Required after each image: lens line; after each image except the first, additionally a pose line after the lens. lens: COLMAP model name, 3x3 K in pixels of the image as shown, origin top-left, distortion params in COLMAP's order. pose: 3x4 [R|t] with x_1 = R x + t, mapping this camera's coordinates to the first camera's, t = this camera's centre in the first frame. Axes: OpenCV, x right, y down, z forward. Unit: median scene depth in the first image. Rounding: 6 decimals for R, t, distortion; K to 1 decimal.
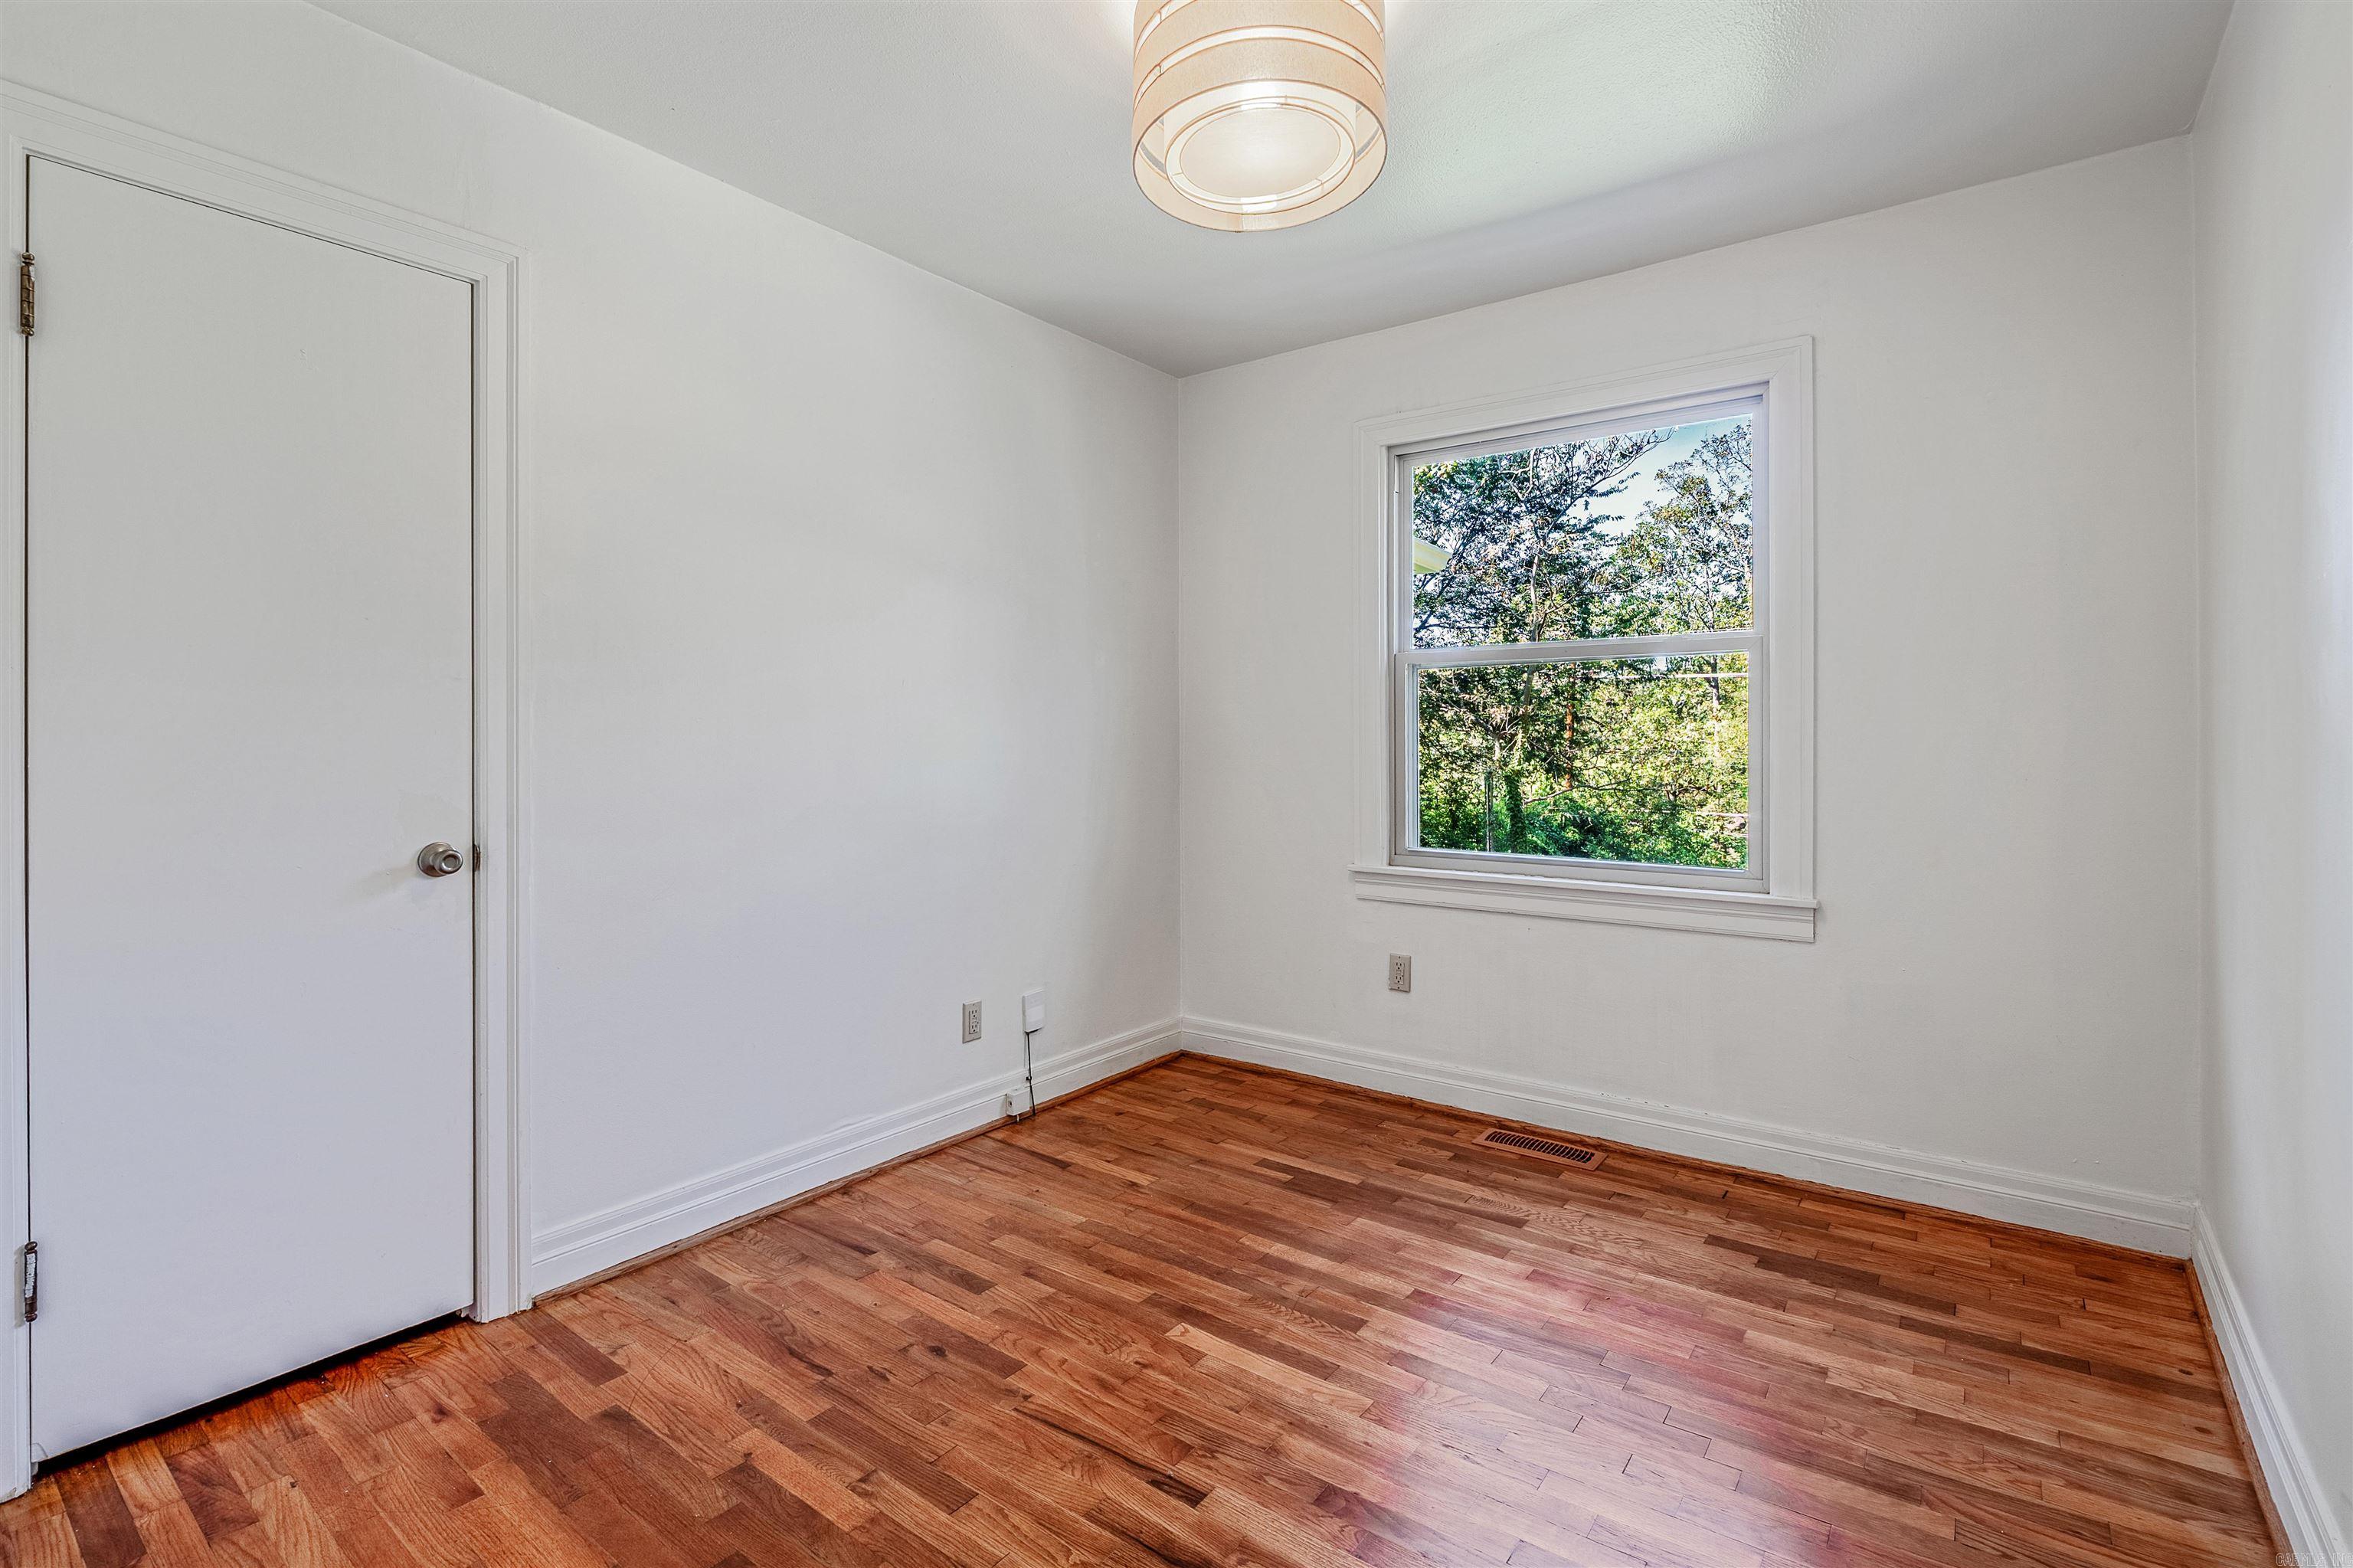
lens RADIAL K [[1084.2, 0, 1177.7], [0, 1084.2, 765.6], [0, 0, 1]] dist [0.001276, -0.000788]
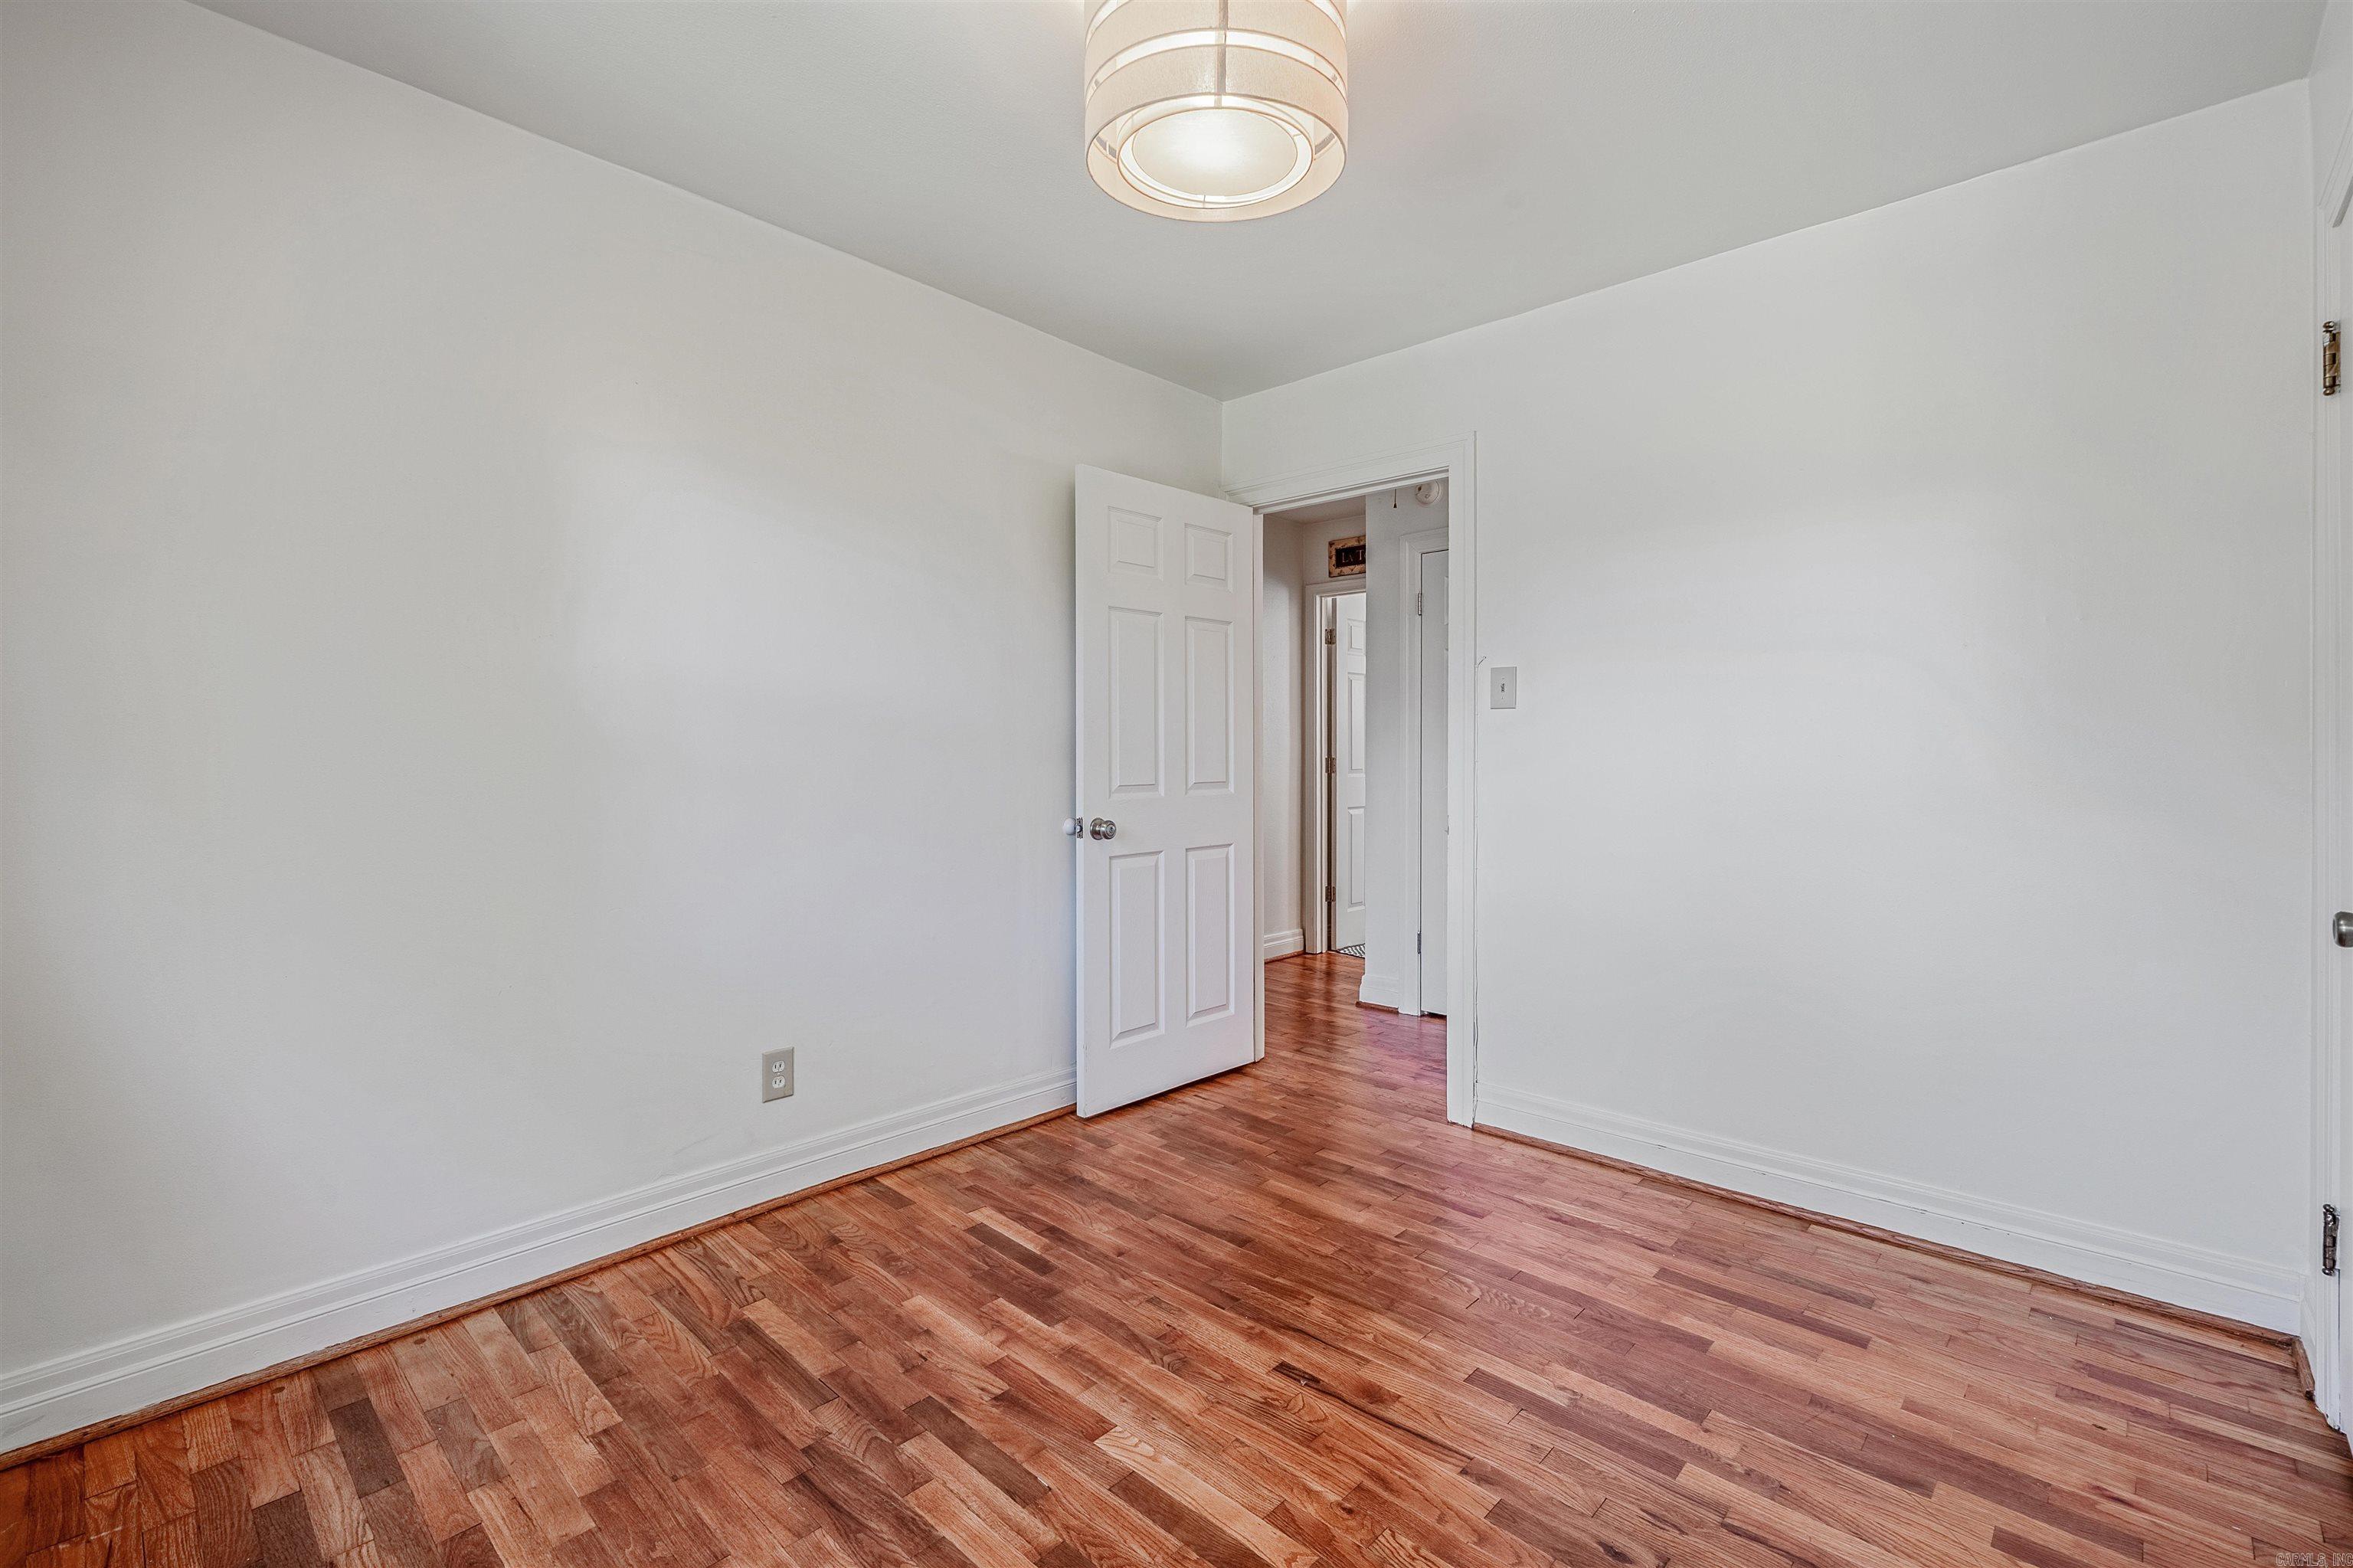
lens RADIAL K [[1029.4, 0, 1171.6], [0, 1029.4, 780.6], [0, 0, 1]] dist [-0.005195, -0.000913]
pose [[-0.993901, -0.002709, 0.110245, 0.011663], [0.002325, 0.998961, 0.045507, -0.037607], [-0.110254, 0.045485, -0.992862, 1.695133]]
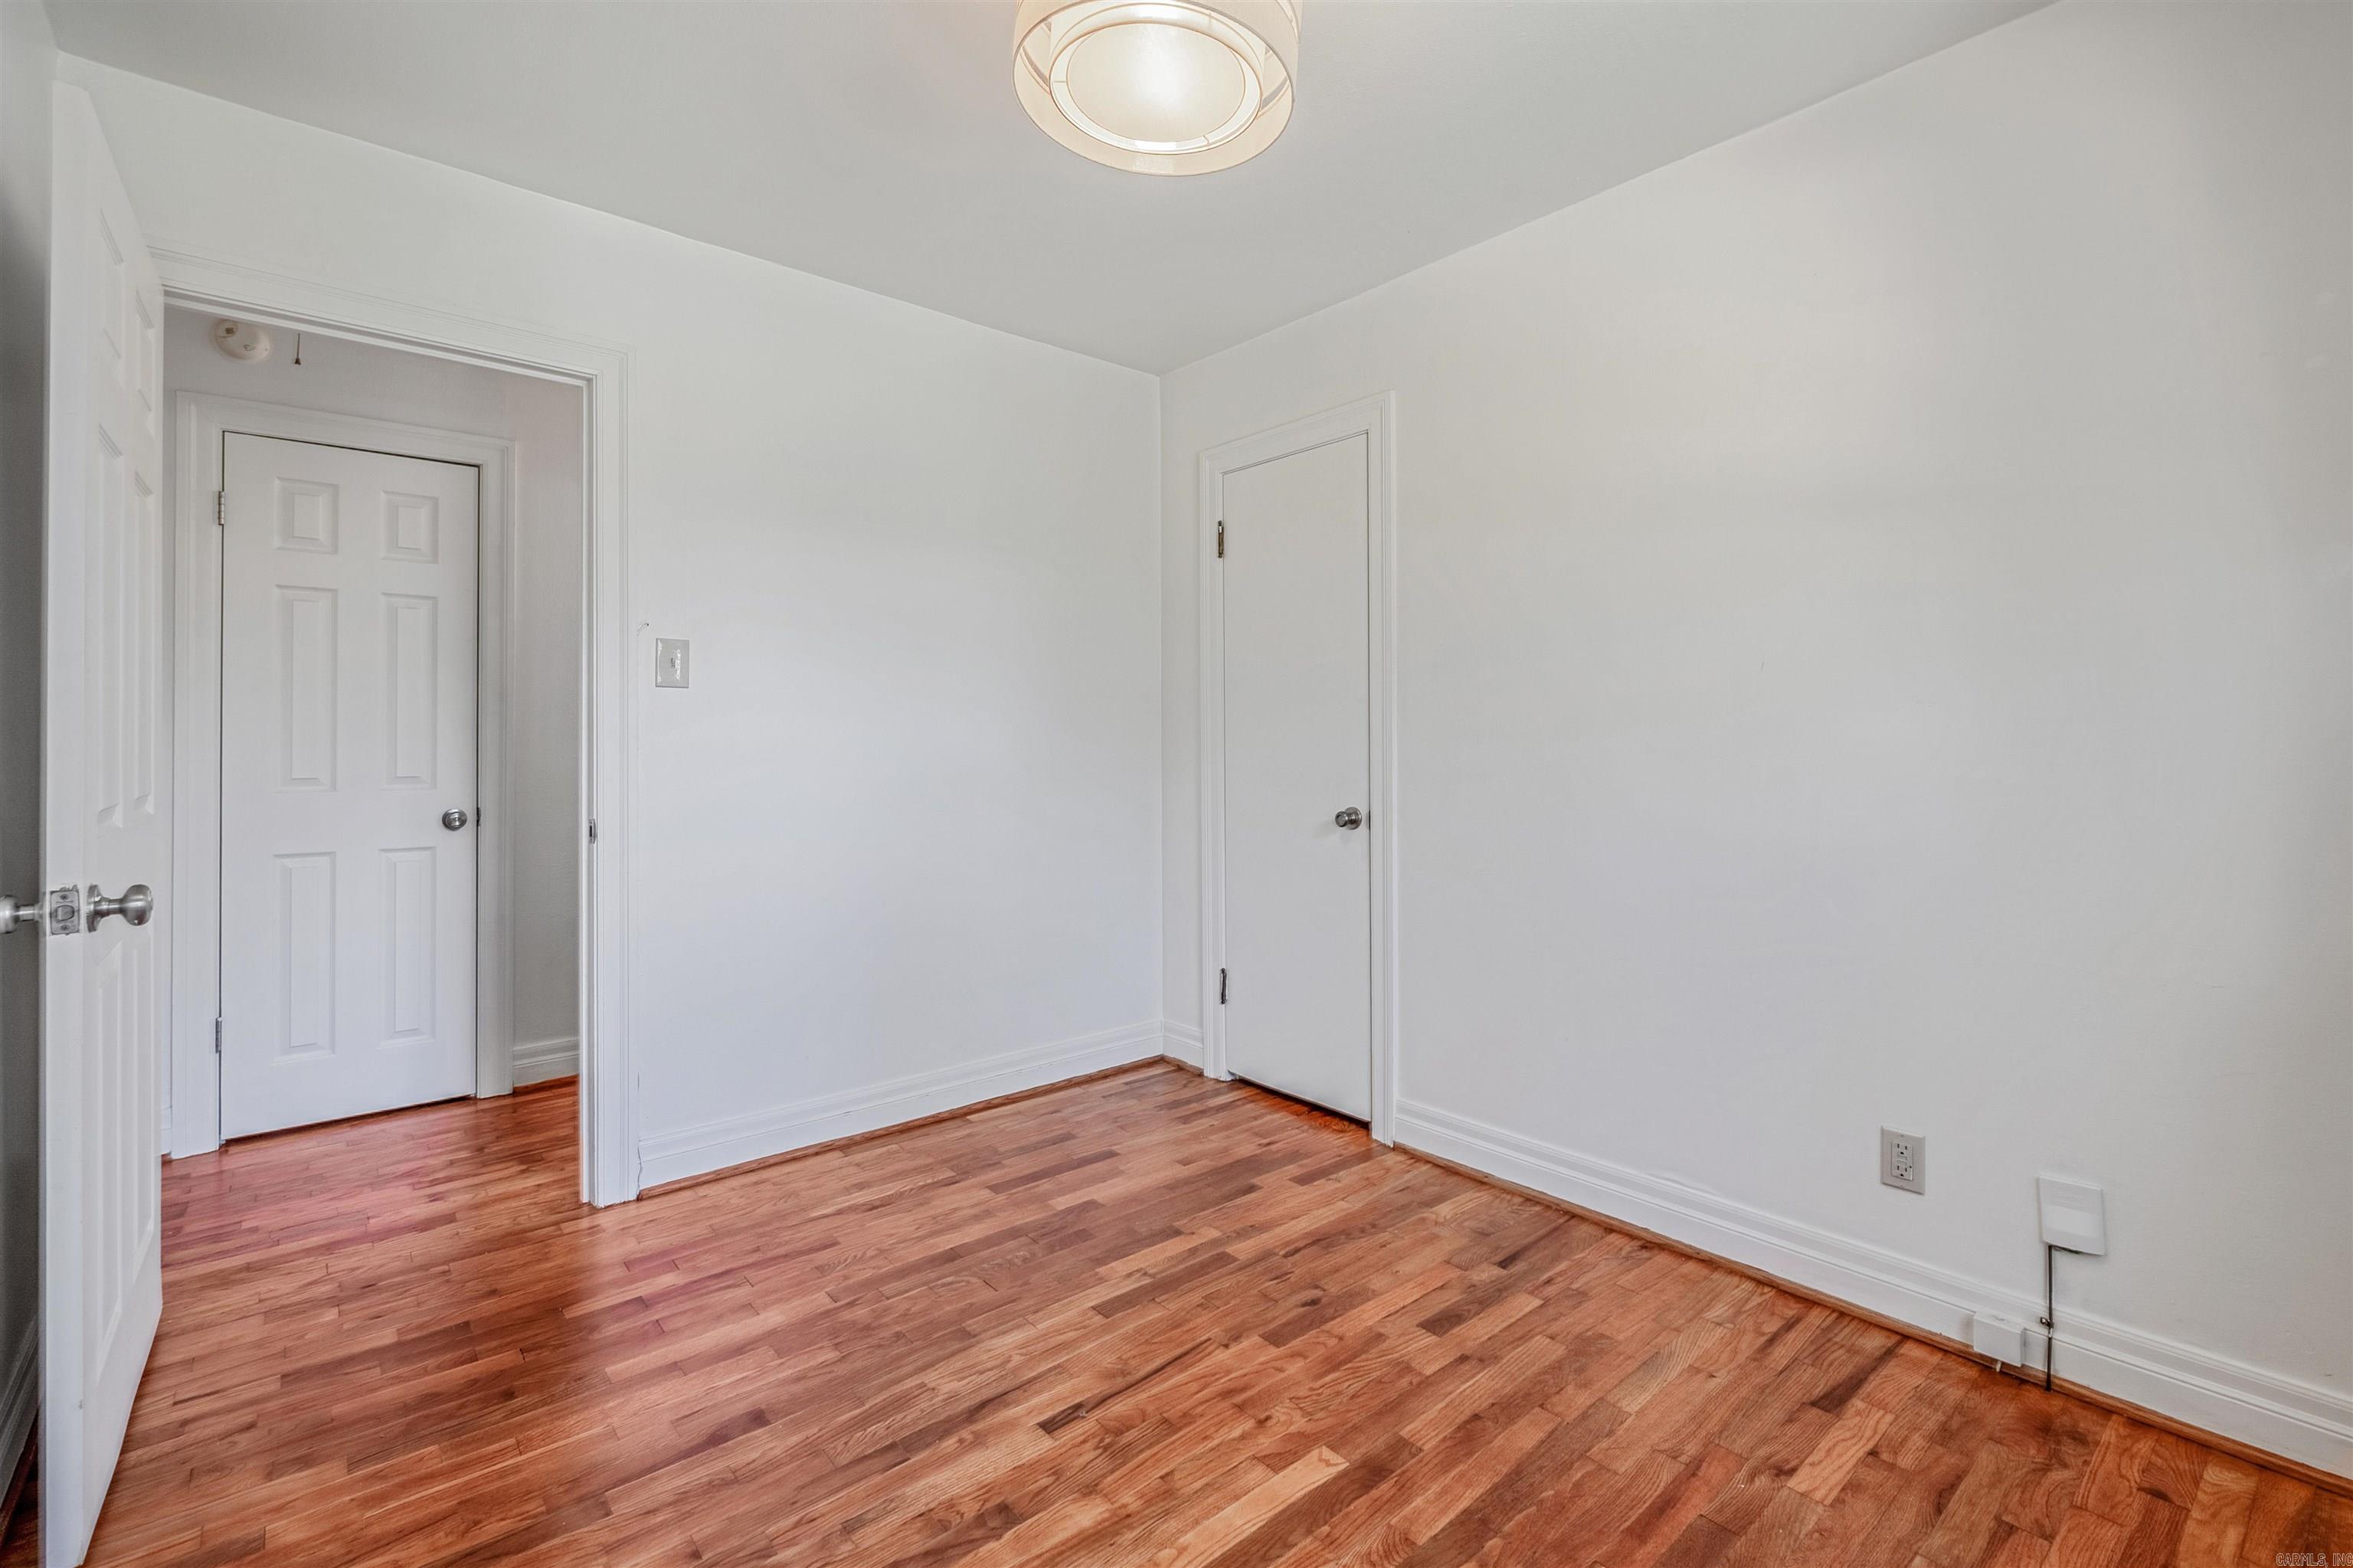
lens RADIAL K [[1029.4, 0, 1173.5], [0, 1029.4, 759.8], [0, 0, 1]] dist [-0.005195, -0.000913]
pose [[-0.212856, 0.018969, -0.976899, 0.789159], [-0.019715, 0.999525, 0.023704, -0.025688], [0.976885, 0.024305, -0.212381, 1.050260]]
